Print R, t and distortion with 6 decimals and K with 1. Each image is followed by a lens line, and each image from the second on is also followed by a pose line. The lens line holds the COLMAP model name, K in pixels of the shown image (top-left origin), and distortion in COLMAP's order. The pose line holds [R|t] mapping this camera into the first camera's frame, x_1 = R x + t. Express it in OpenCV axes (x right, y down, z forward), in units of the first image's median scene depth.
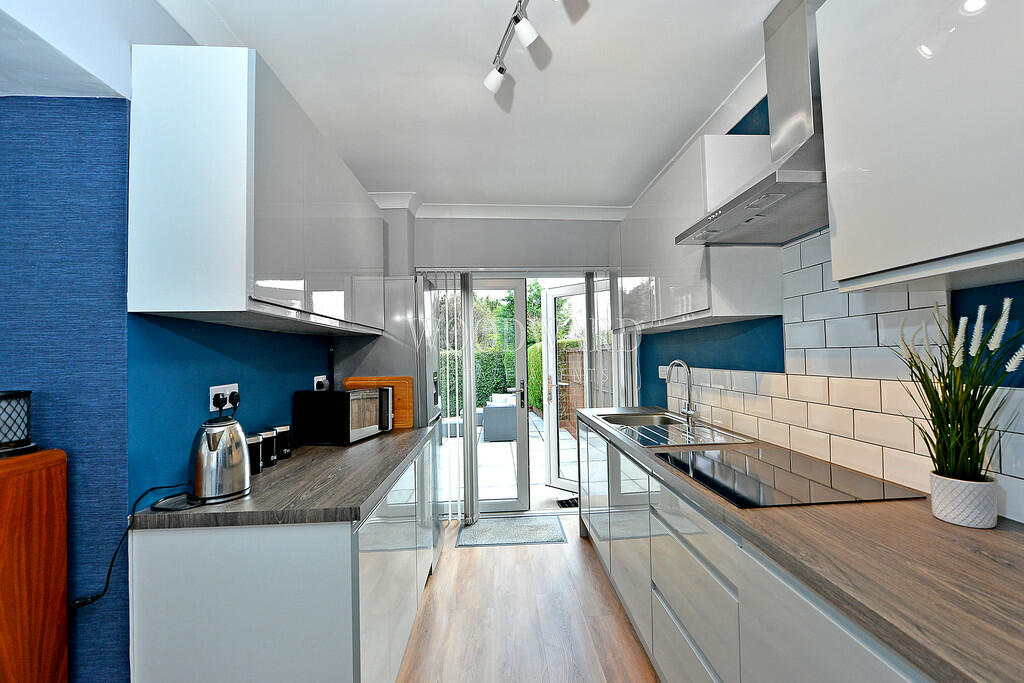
lens RADIAL K [[398.3, 0, 512.0], [0, 398.3, 341.5], [0, 0, 1]] dist [-0.001025, -0.000473]
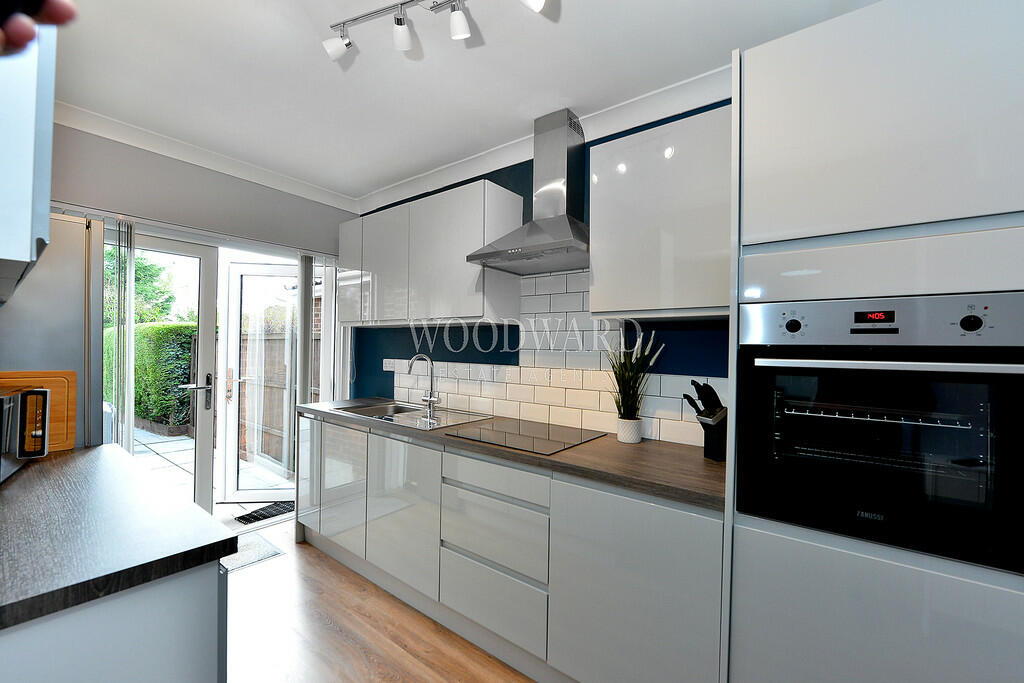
lens RADIAL K [[398.3, 0, 512.0], [0, 398.3, 341.5], [0, 0, 1]] dist [-0.001025, -0.000473]
pose [[0.684655, 0.045198, 0.727465, -0.311998], [-0.058723, 0.998251, -0.006755, 0.002267], [-0.726498, -0.038094, 0.686112, 0.041447]]
